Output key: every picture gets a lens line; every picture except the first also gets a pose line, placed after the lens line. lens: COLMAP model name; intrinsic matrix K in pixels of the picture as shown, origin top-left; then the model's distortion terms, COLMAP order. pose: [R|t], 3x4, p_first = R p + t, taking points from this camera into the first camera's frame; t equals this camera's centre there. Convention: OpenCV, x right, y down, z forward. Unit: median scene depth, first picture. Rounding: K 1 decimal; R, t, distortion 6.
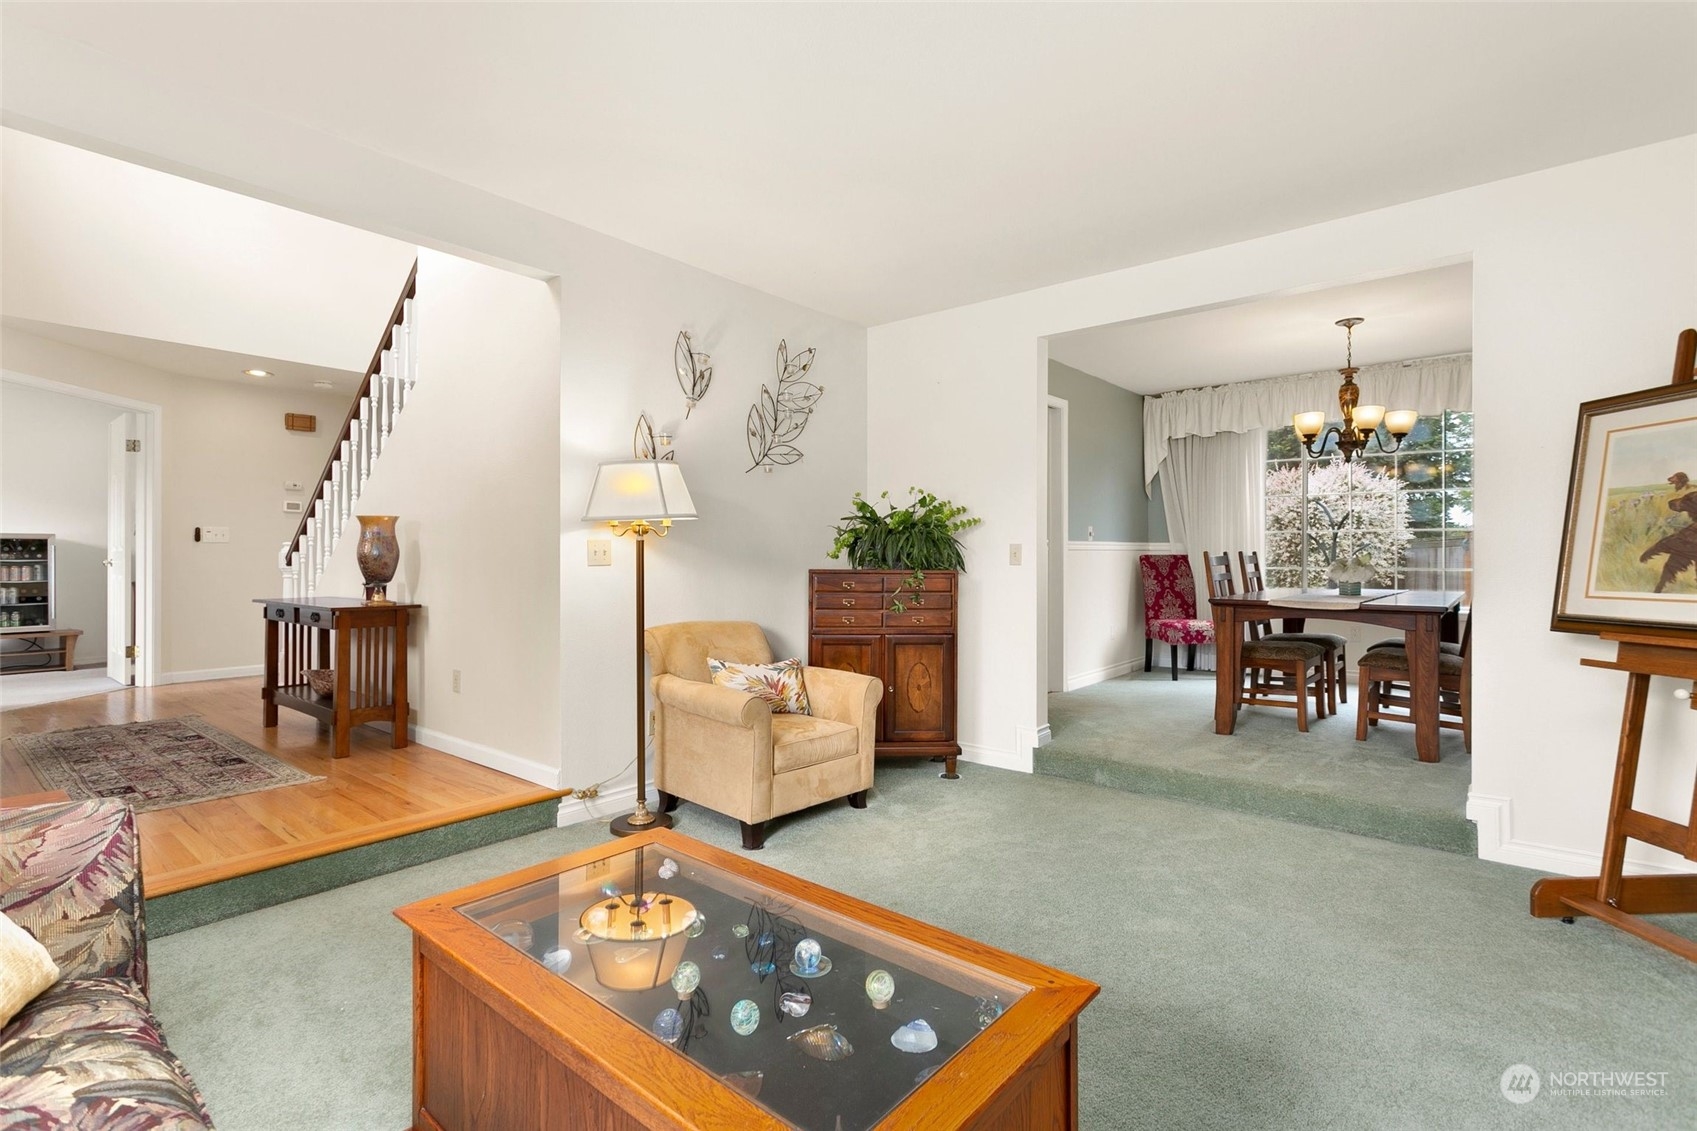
lens RADIAL K [[806.4, 0, 851.9], [0, 806.4, 558.6], [0, 0, 1]] dist [-0.003184, -0.000397]
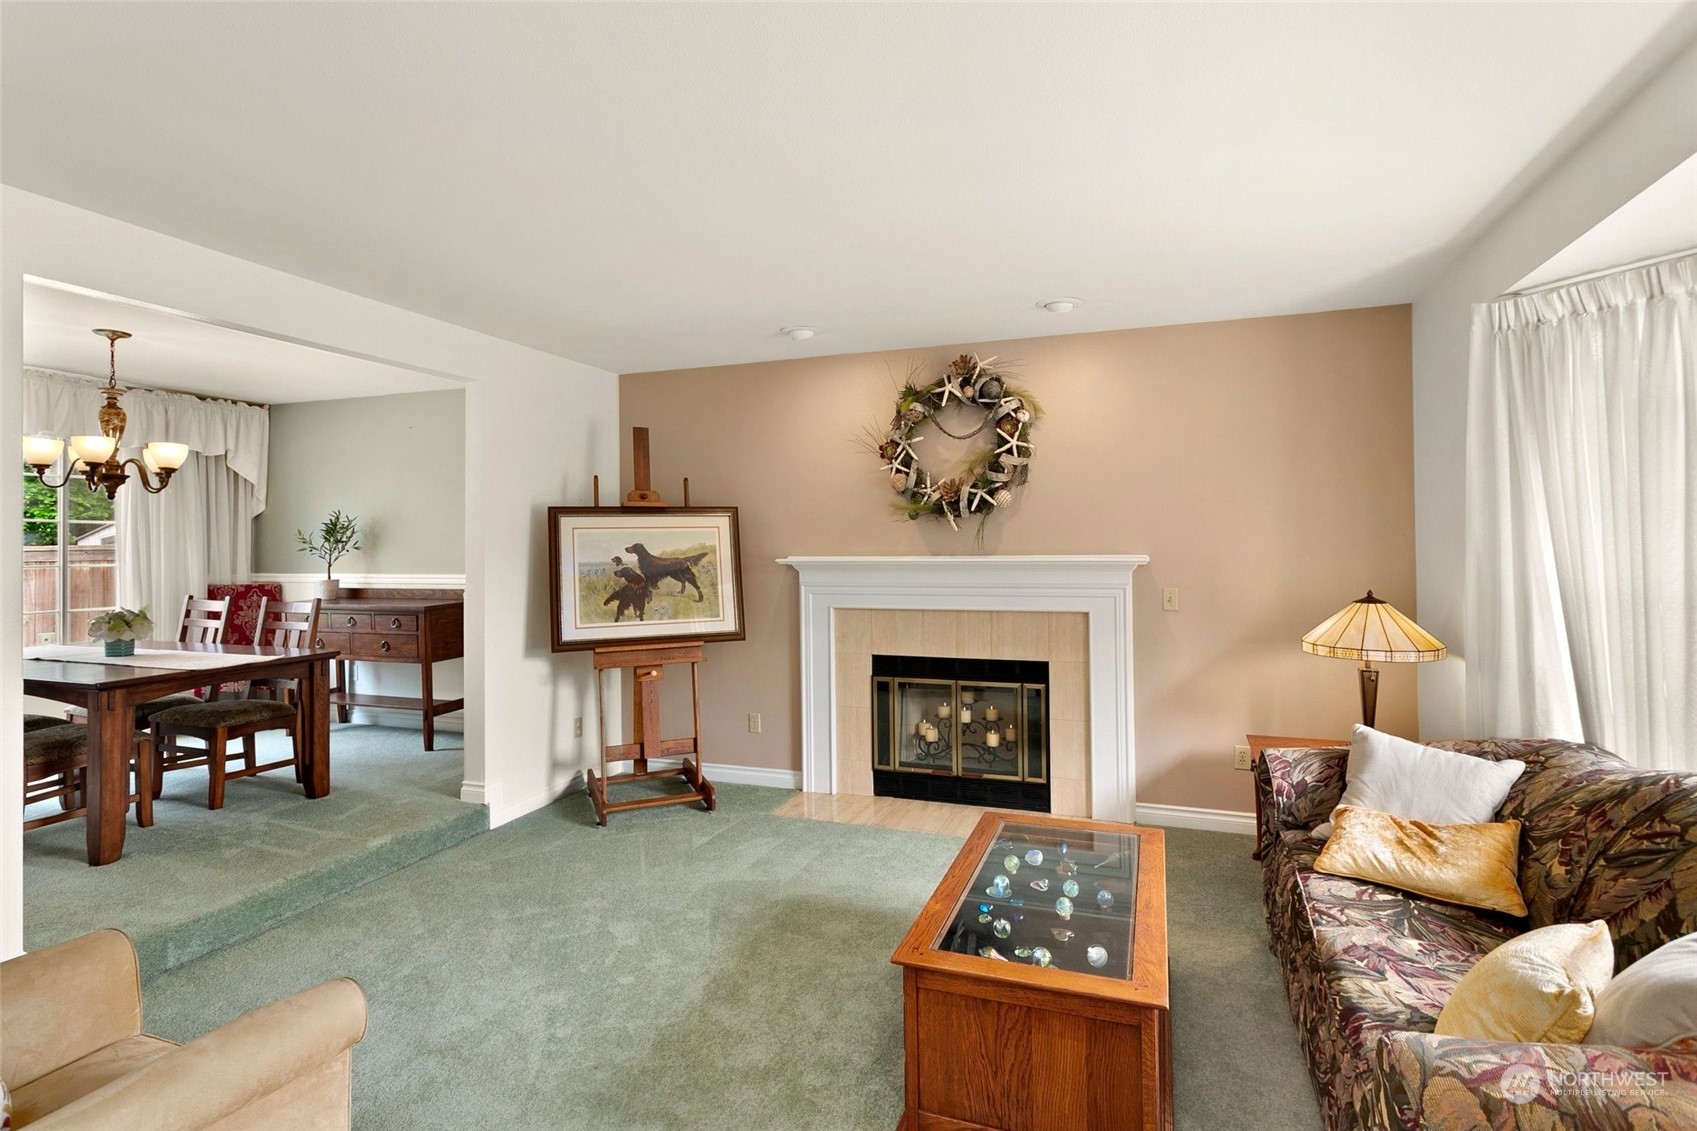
lens RADIAL K [[806.4, 0, 874.1], [0, 806.4, 535.7], [0, 0, 1]] dist [-0.003184, -0.000397]
pose [[-0.354226, 0.012985, 0.935070, -0.355462], [0.008470, 0.999907, -0.010677, -0.050165], [-0.935122, 0.004138, -0.354303, 0.426342]]
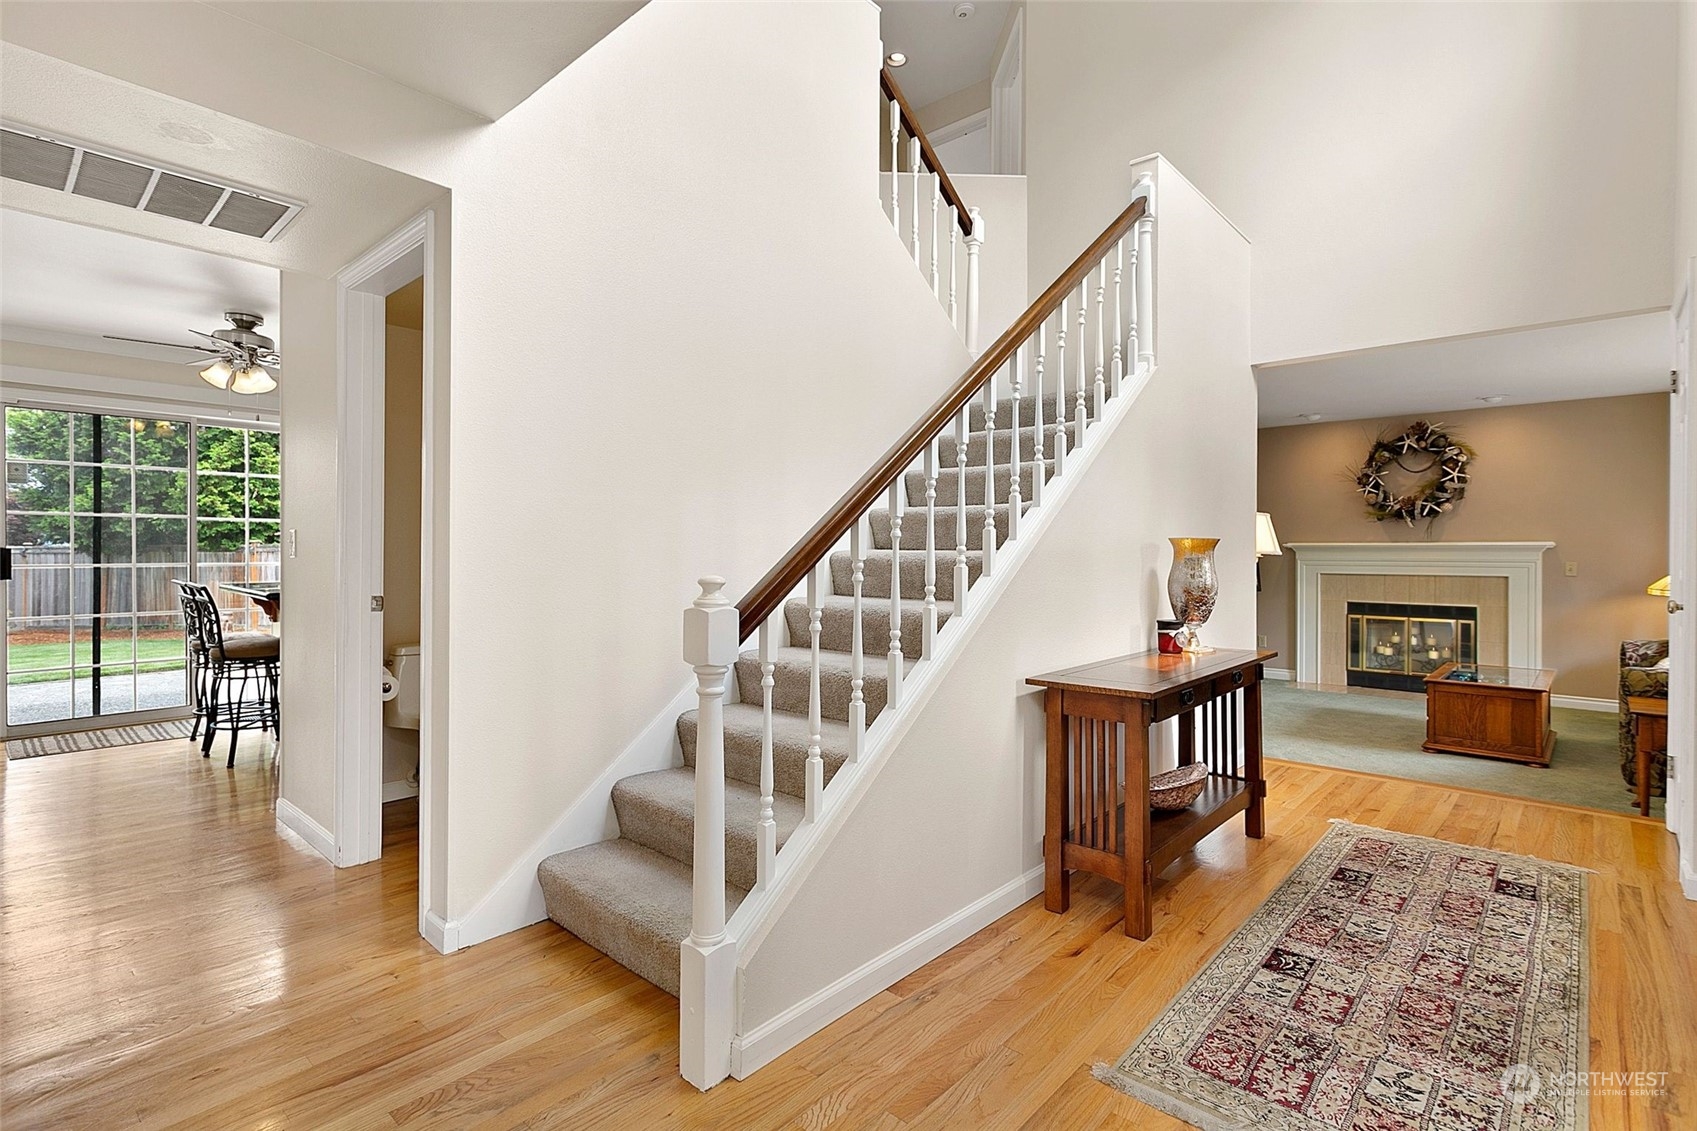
lens RADIAL K [[806.4, 0, 856.8], [0, 806.4, 556.5], [0, 0, 1]] dist [-0.003184, -0.000397]
pose [[0.045498, -0.005092, 0.998951, -0.854005], [-0.003502, 0.999980, 0.005256, -0.026245], [-0.998958, -0.003738, 0.045479, 0.804336]]
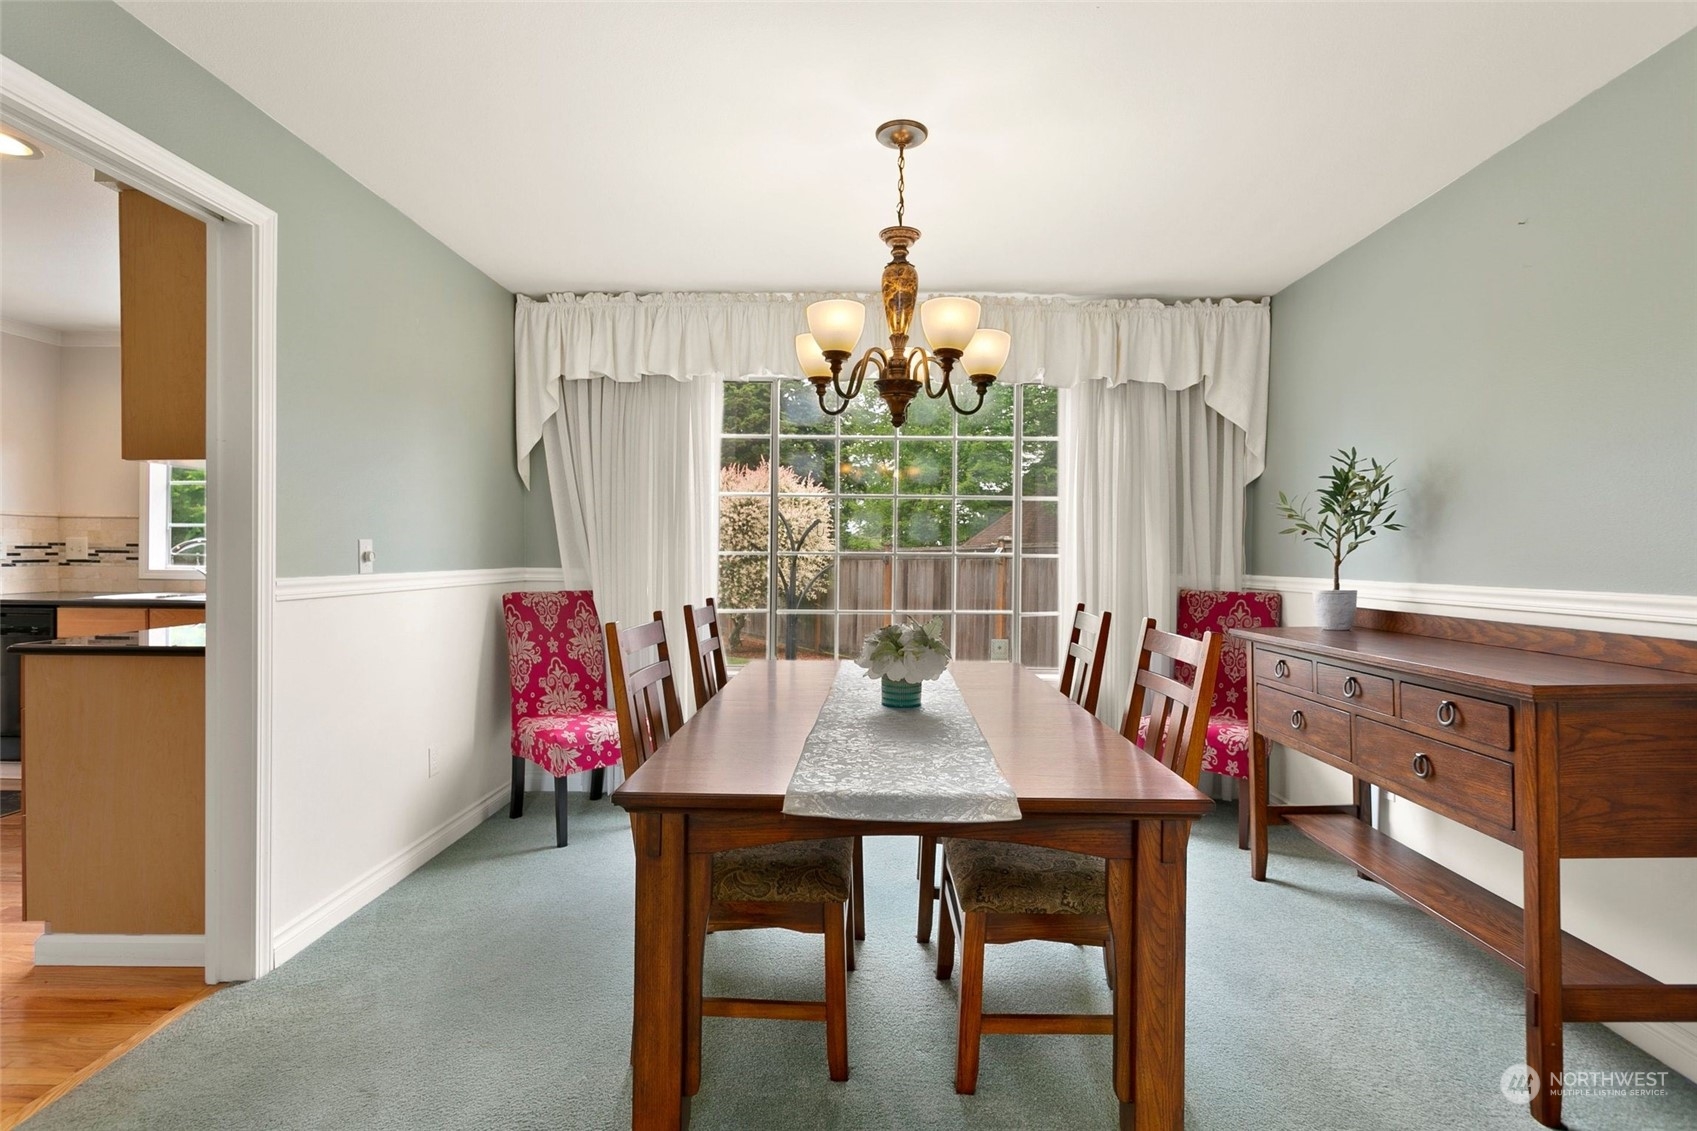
lens RADIAL K [[806.4, 0, 841.3], [0, 806.4, 565.9], [0, 0, 1]] dist [-0.003184, -0.000397]
pose [[0.787109, -0.000089, 0.616814, 0.227024], [-0.007794, 0.999919, 0.010090, -0.031344], [-0.616765, -0.012750, 0.787044, 0.496409]]
